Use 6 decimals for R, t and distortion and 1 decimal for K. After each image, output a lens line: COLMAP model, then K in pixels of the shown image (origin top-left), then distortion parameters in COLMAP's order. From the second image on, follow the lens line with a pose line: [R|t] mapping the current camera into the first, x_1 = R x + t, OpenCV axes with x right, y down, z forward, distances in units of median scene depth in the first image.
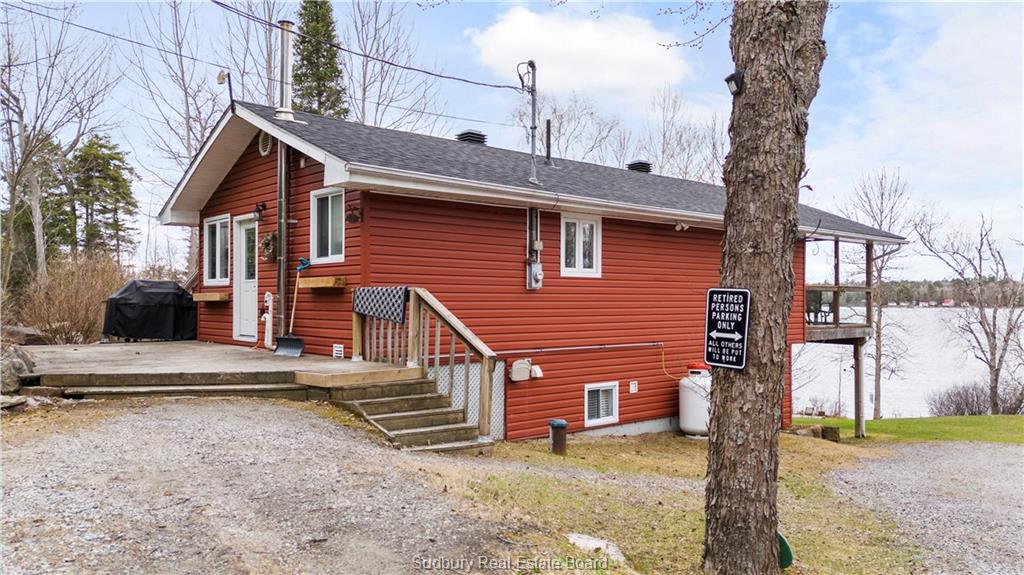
lens RADIAL K [[768.1, 0, 512.0], [0, 768.1, 287.5], [0, 0, 1]] dist [0.065297, -0.097207]
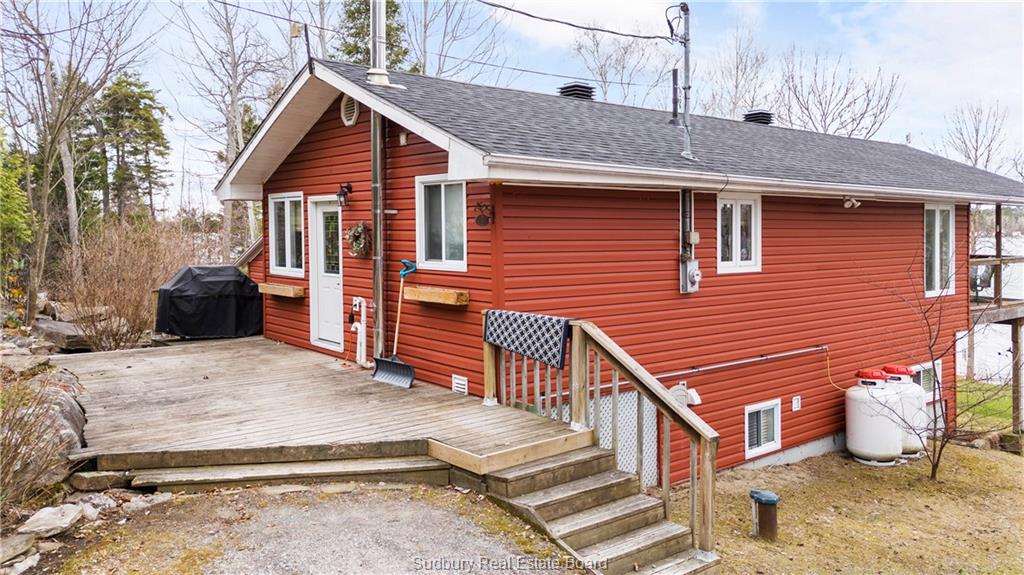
lens RADIAL K [[784.8, 0, 511.7], [0, 784.8, 253.0], [0, 0, 1]] dist [0.087873, -0.143060]
pose [[0.999252, -0.003330, -0.038521, -0.116554], [0.005051, 0.998989, 0.044676, -0.072593], [0.038334, -0.044838, 0.998259, 0.169430]]
